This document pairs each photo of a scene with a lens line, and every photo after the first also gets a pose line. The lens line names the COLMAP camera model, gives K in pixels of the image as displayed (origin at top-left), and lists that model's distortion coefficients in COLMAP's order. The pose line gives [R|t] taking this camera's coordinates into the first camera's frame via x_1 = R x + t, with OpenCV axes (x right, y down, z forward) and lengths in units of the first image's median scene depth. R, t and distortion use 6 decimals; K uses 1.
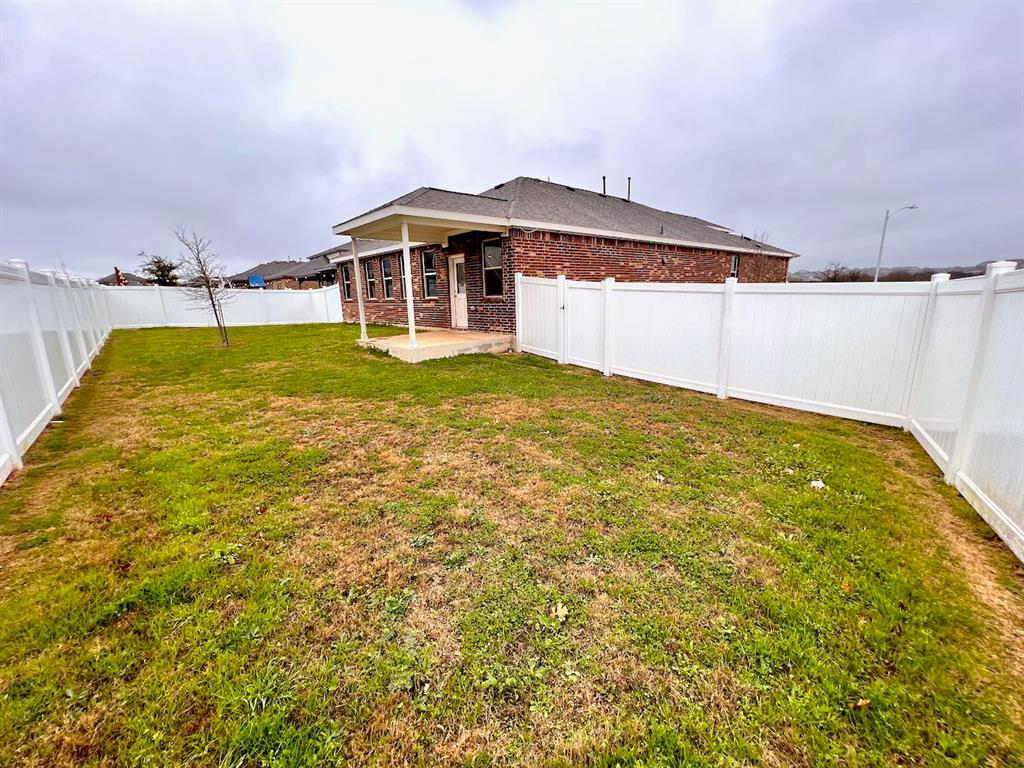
lens RADIAL K [[409.2, 0, 510.5], [0, 409.2, 383.4], [0, 0, 1]] dist [0.000958, -0.000243]
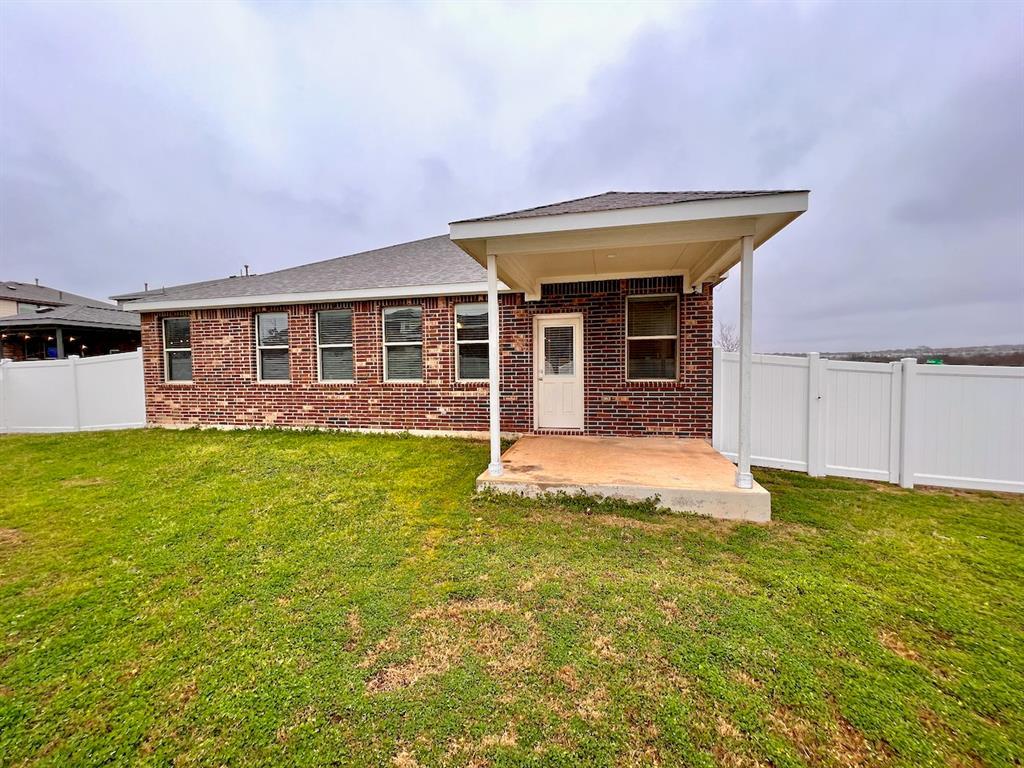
lens RADIAL K [[448.7, 0, 512.0], [0, 448.7, 384.0], [0, 0, 1]] dist [0.001131, -0.000002]
pose [[0.825006, -0.023775, 0.564624, -0.574711], [0.116583, 0.984784, -0.128879, -0.130434], [-0.552969, 0.172152, 0.815224, 0.506296]]
